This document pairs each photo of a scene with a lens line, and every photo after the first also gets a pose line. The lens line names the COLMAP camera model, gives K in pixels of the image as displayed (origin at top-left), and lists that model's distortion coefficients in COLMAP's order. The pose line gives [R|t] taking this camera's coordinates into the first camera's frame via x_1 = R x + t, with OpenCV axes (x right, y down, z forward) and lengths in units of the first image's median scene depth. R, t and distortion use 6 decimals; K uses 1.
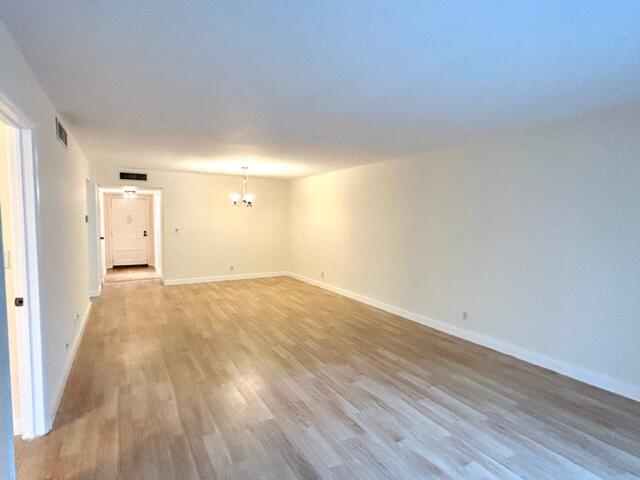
lens RADIAL K [[346.8, 0, 320.4], [0, 346.8, 239.3], [0, 0, 1]] dist [0.006282, -0.001596]
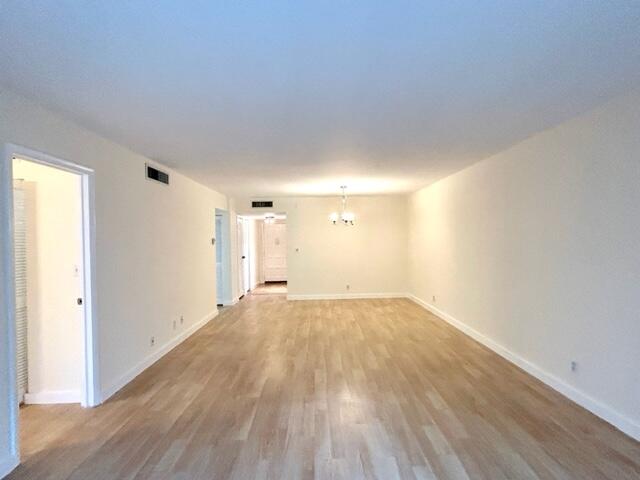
lens RADIAL K [[346.8, 0, 320.6], [0, 346.8, 242.0], [0, 0, 1]] dist [0.006282, -0.001596]
pose [[0.873208, -0.023116, -0.486799, 0.246659], [-0.002562, 0.998643, -0.052016, 0.007157], [0.487341, 0.046668, 0.871964, 0.108656]]
